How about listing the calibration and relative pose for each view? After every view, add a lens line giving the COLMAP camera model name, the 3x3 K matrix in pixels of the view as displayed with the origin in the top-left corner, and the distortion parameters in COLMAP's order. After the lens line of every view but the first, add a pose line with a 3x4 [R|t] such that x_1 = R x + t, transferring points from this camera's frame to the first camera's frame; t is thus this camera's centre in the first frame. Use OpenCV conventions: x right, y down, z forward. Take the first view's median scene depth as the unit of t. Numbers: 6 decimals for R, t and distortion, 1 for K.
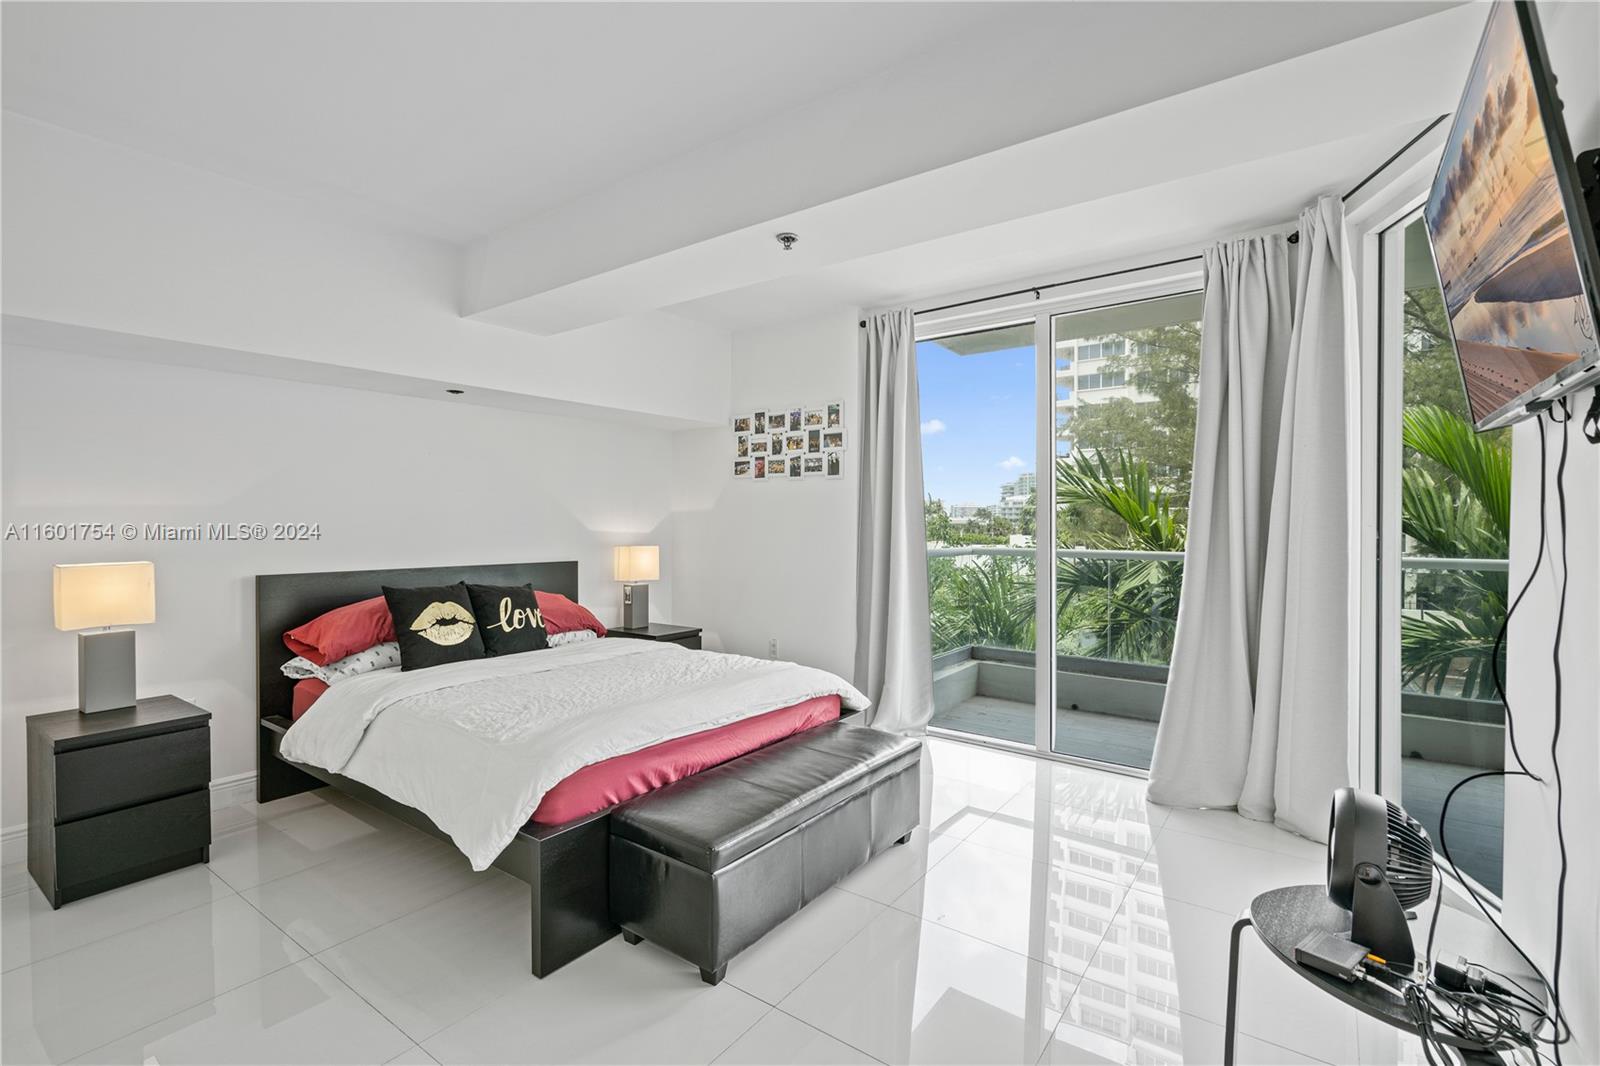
lens RADIAL K [[731.3, 0, 801.7], [0, 731.3, 528.1], [0, 0, 1]] dist [-0.004968, 0.002971]
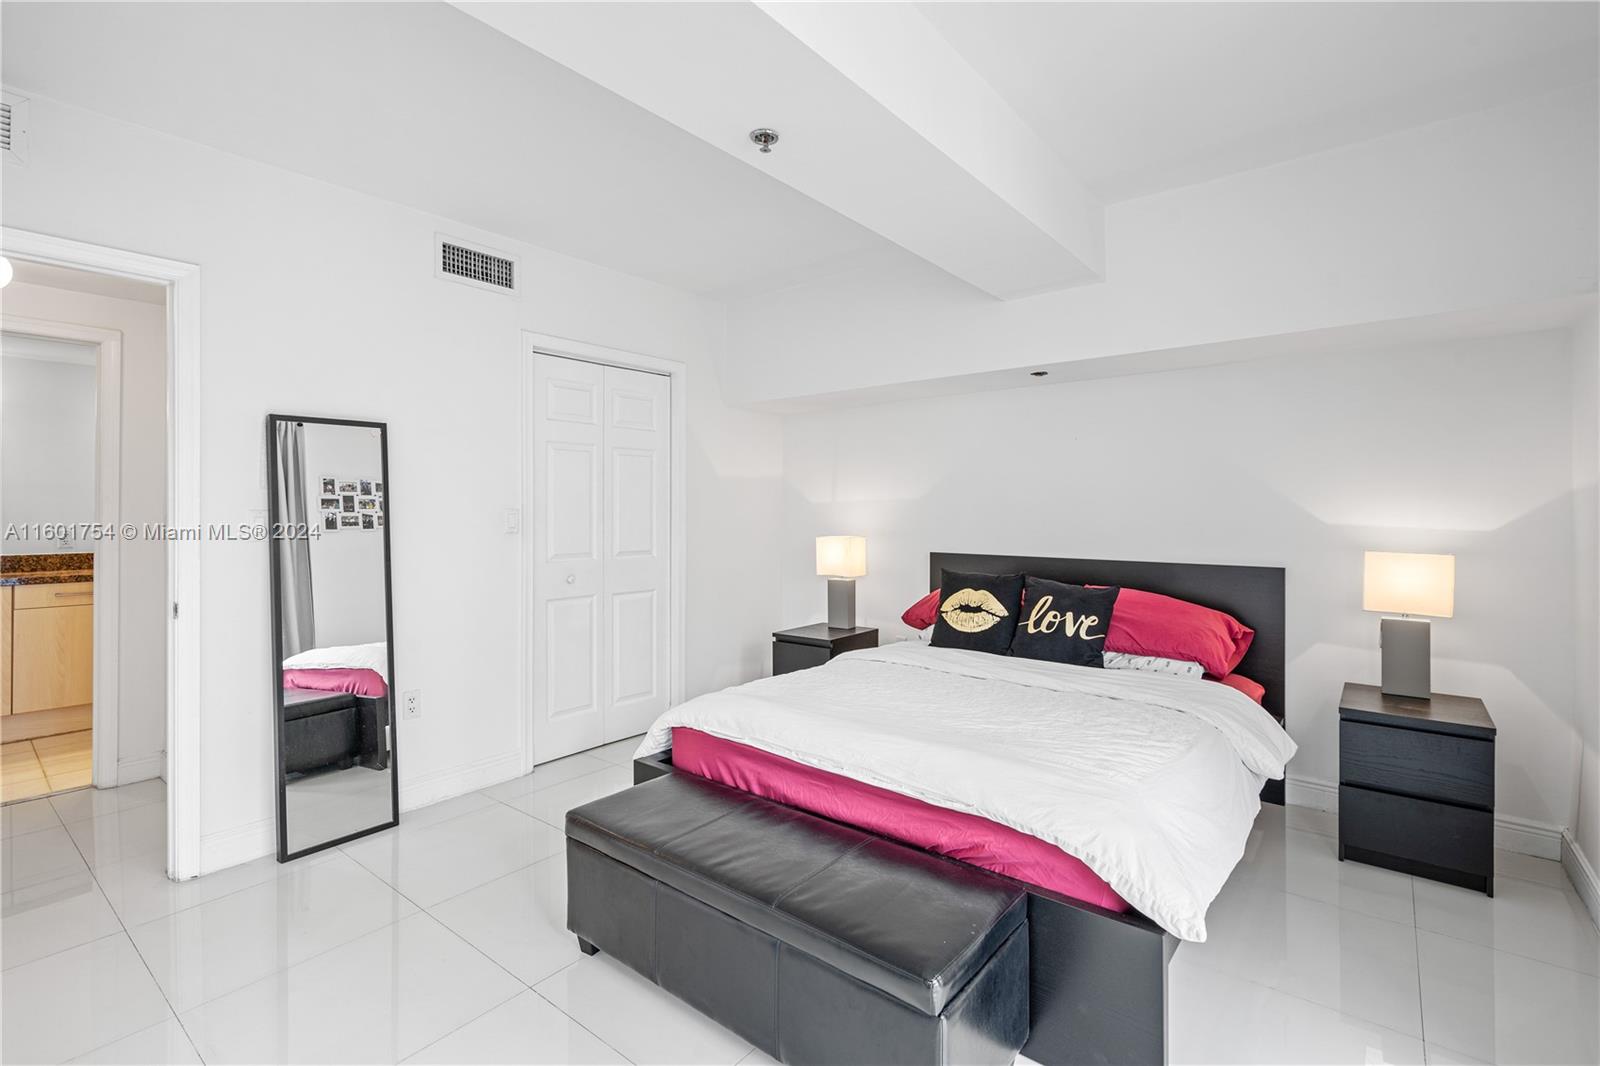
lens RADIAL K [[731.3, 0, 785.2], [0, 731.3, 500.0], [0, 0, 1]] dist [-0.004968, 0.002971]
pose [[-0.052363, -0.017374, -0.998477, 0.498565], [-0.009740, 0.999810, -0.016887, -0.002708], [0.998581, 0.008841, -0.052522, 0.730487]]
